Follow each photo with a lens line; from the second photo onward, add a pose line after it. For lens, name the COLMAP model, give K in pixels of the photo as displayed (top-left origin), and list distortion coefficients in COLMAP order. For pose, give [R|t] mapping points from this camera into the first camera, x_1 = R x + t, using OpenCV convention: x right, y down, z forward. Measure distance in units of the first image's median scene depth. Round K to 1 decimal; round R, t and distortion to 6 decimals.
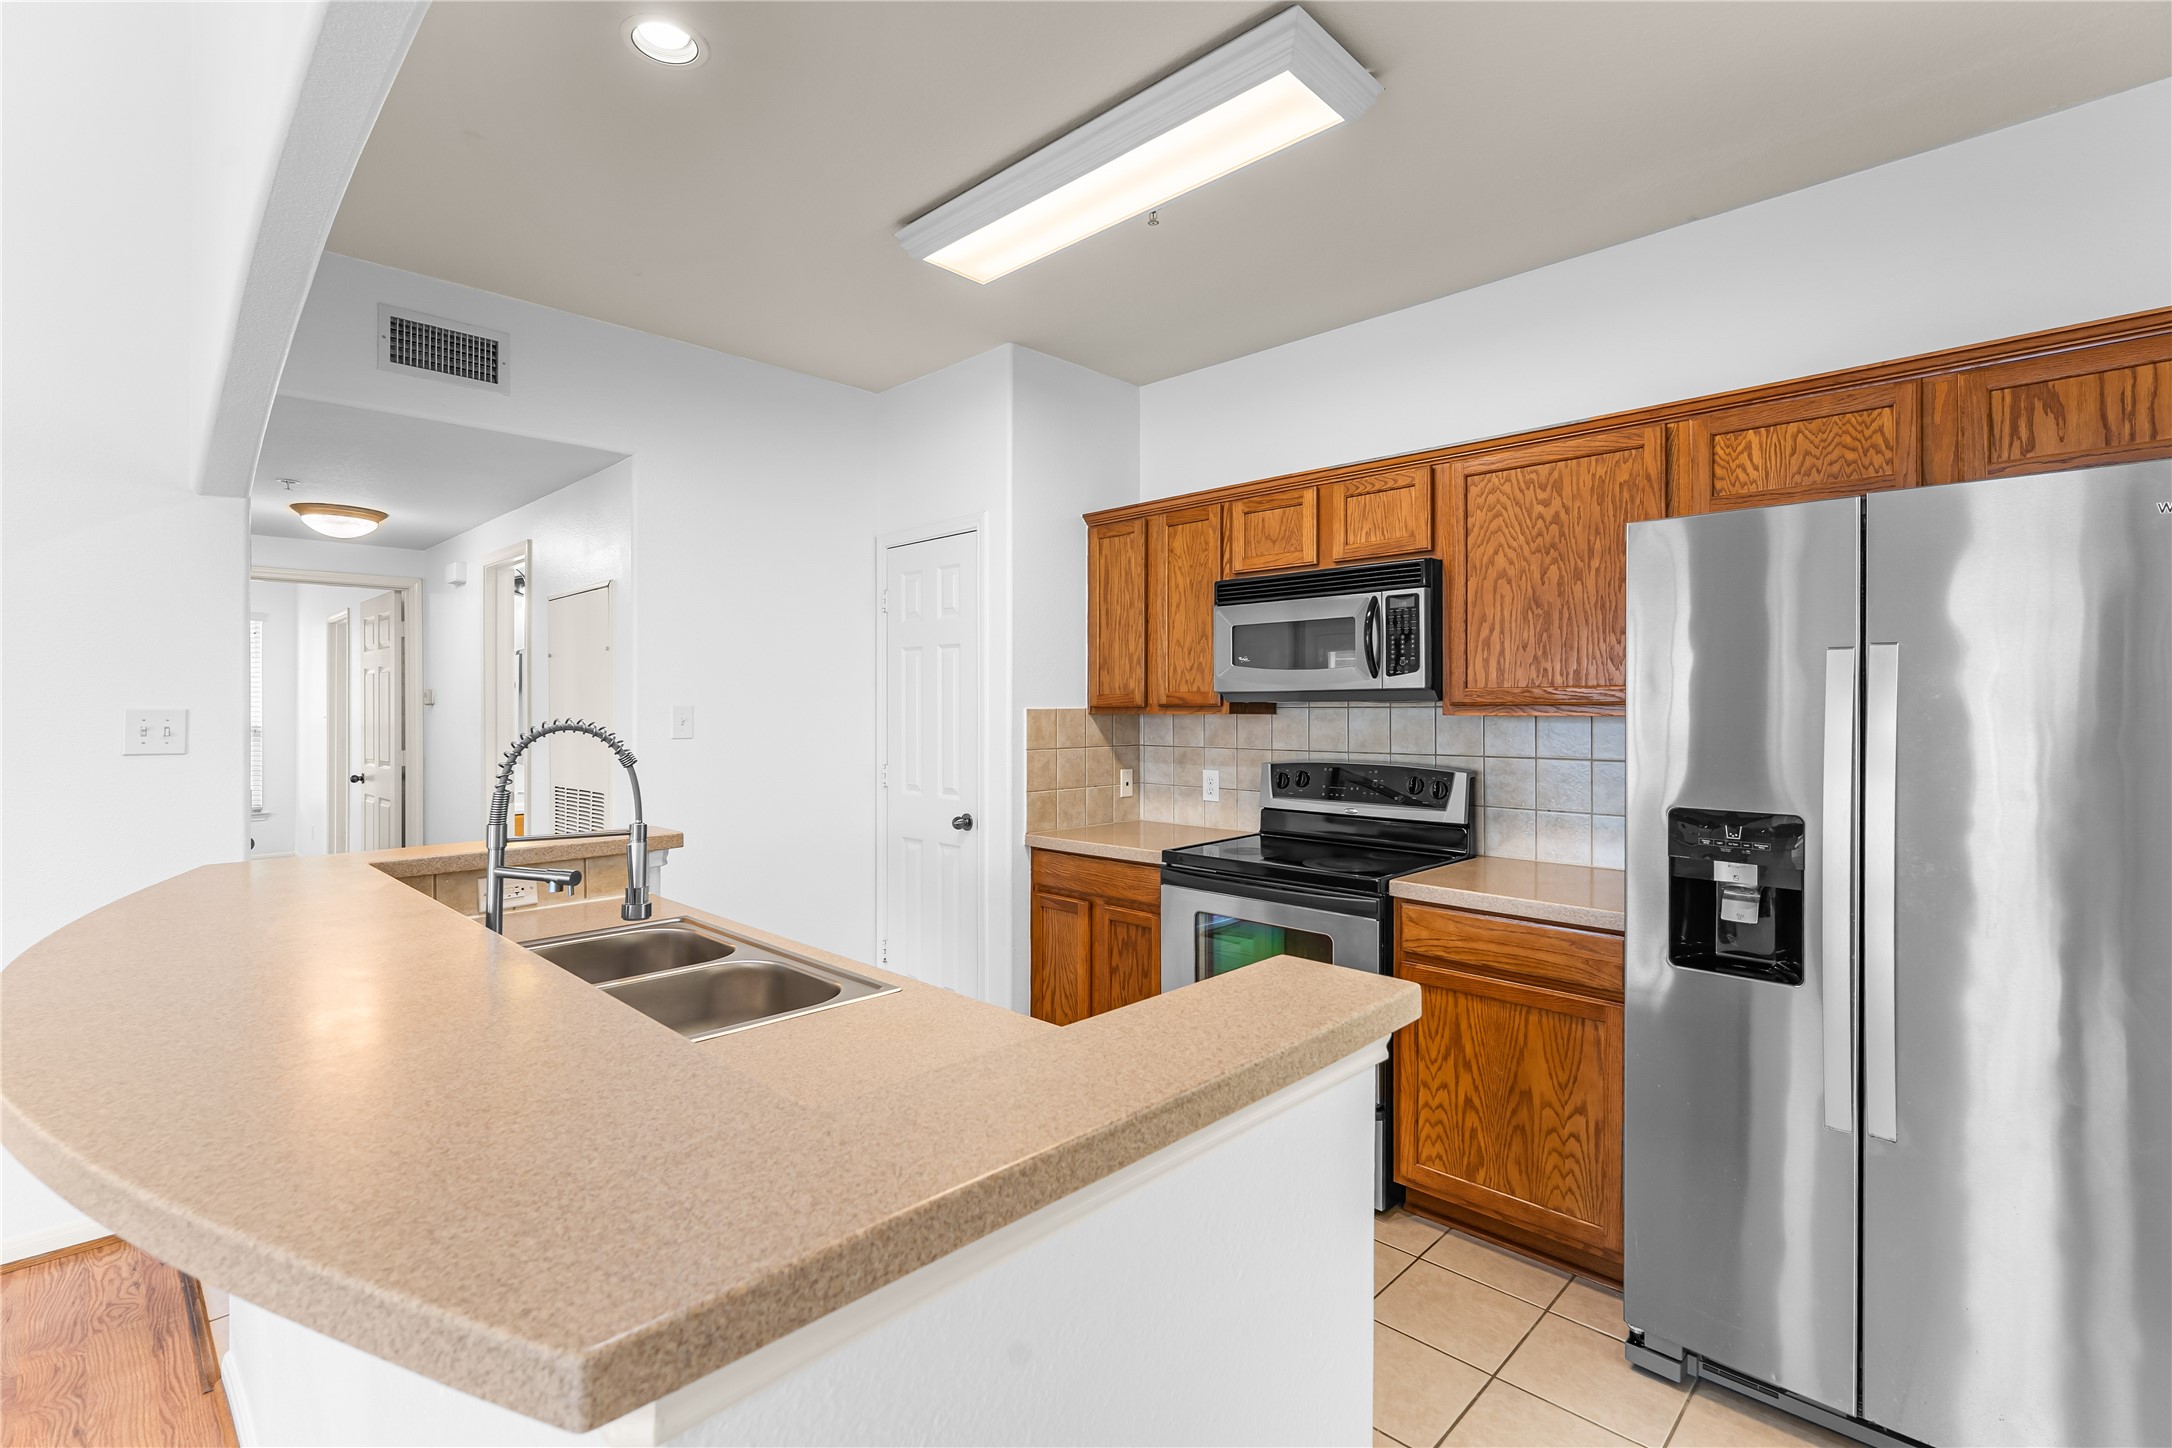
lens RADIAL K [[968.4, 0, 1099.3], [0, 968.4, 716.0], [0, 0, 1]] dist [-0.012331, 0.003630]
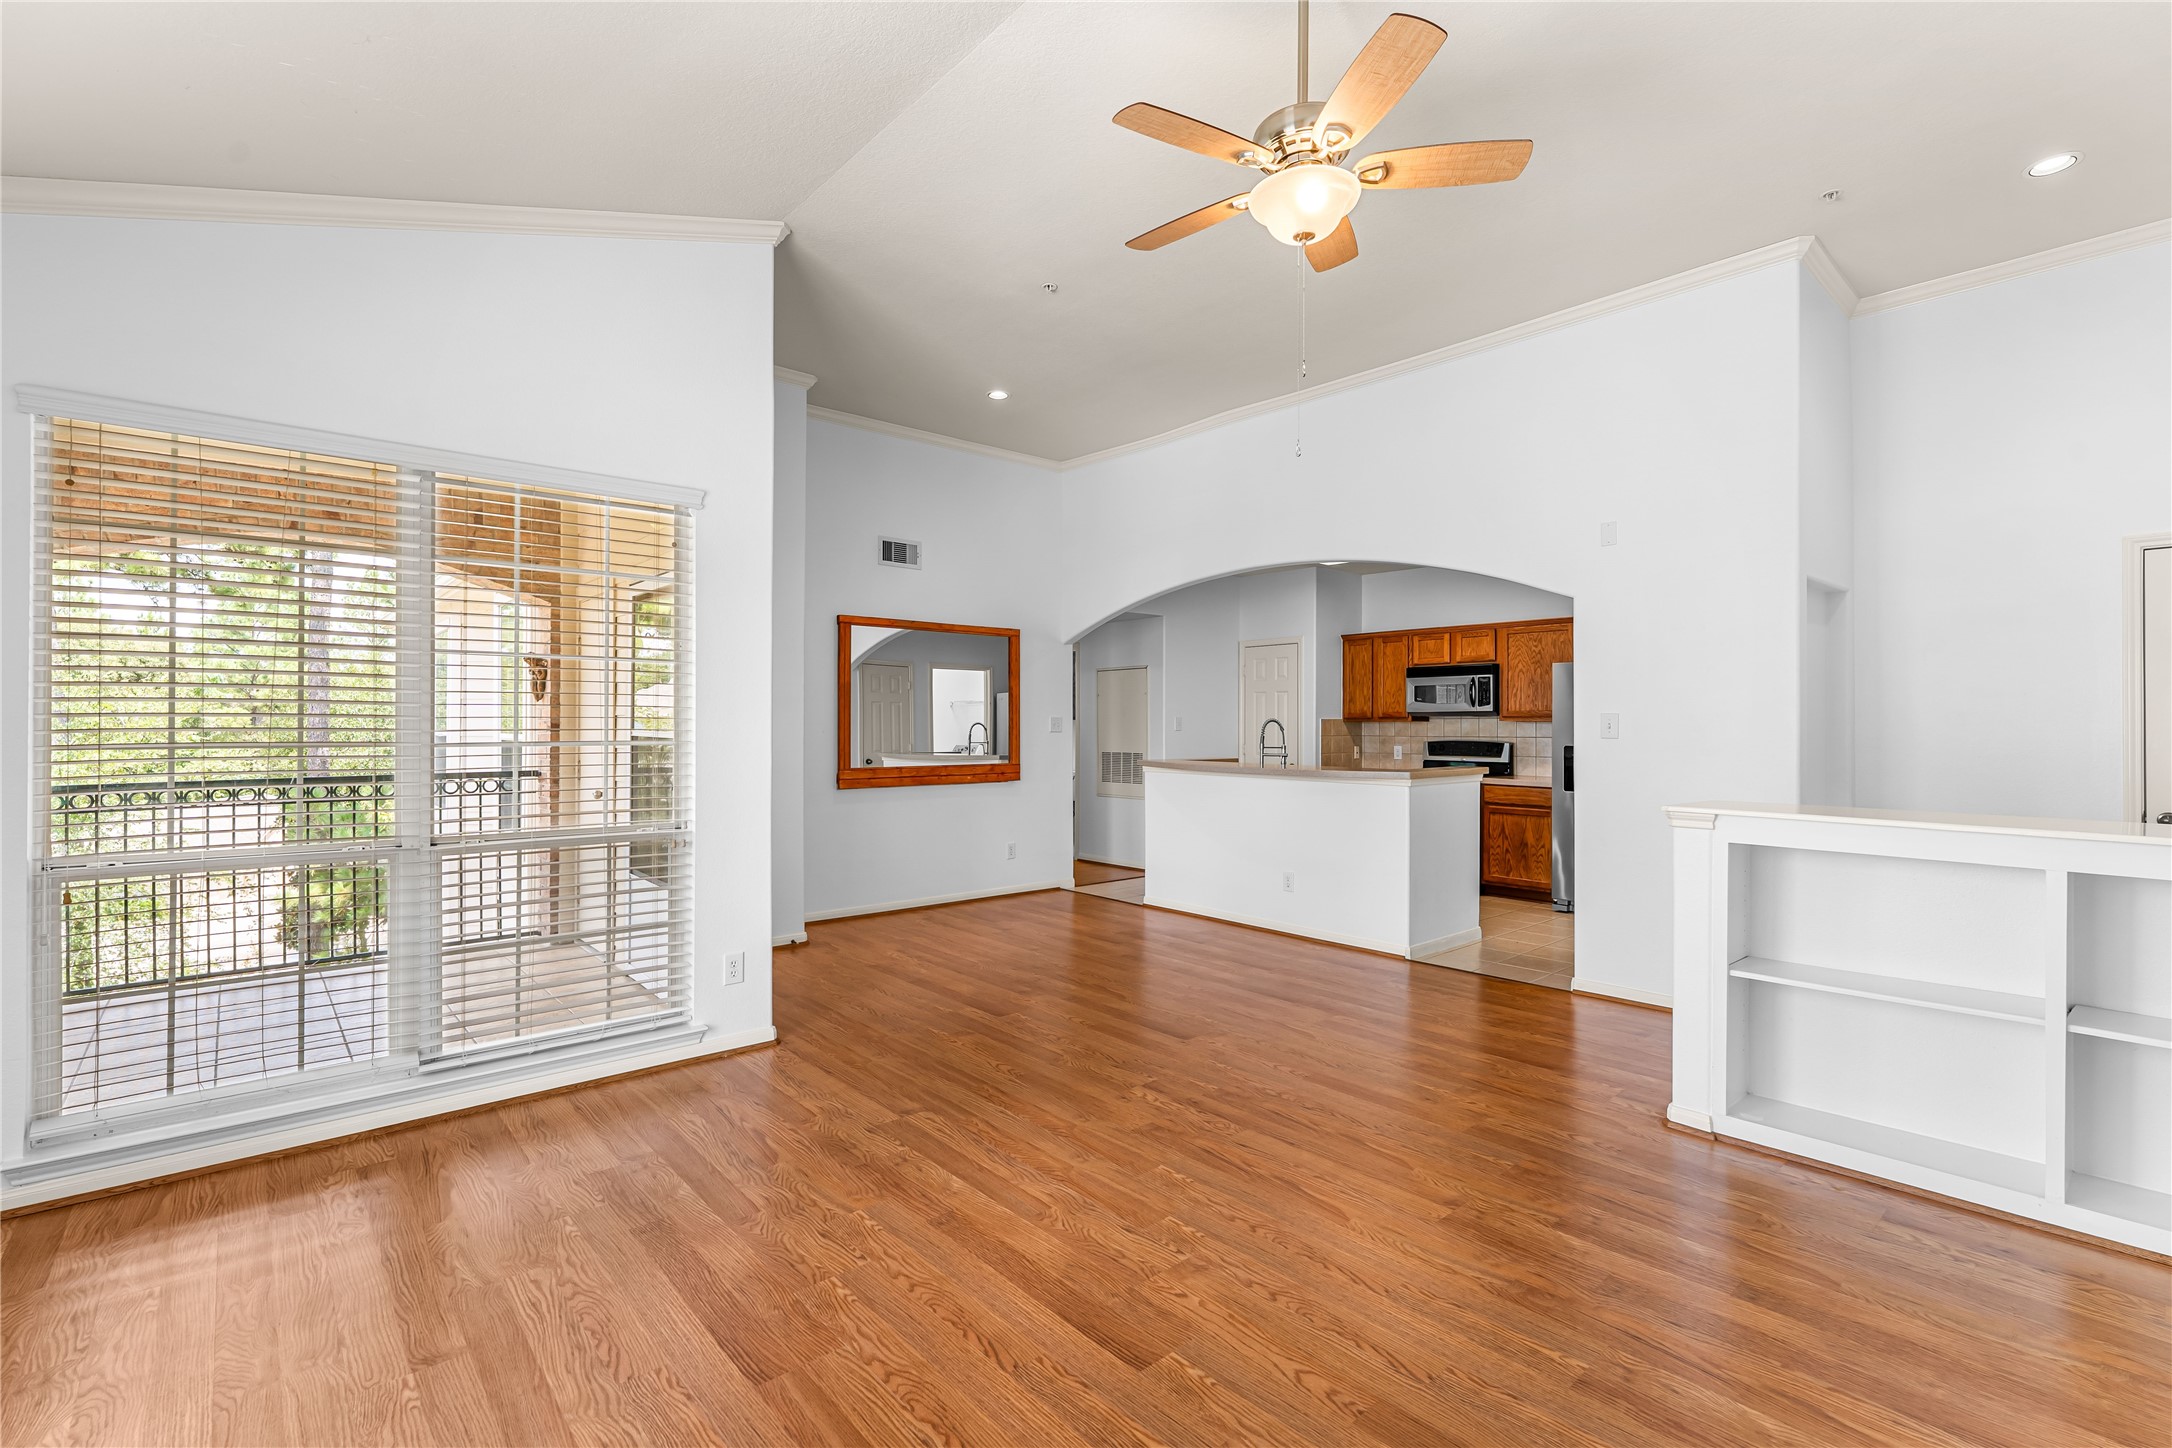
lens RADIAL K [[968.4, 0, 1073.8], [0, 968.4, 724.7], [0, 0, 1]] dist [-0.012331, 0.003630]
pose [[0.995655, 0.004818, -0.092991, -0.531588], [-0.005834, 0.999926, -0.010657, 0.042137], [0.092933, 0.011153, 0.995610, -1.654726]]
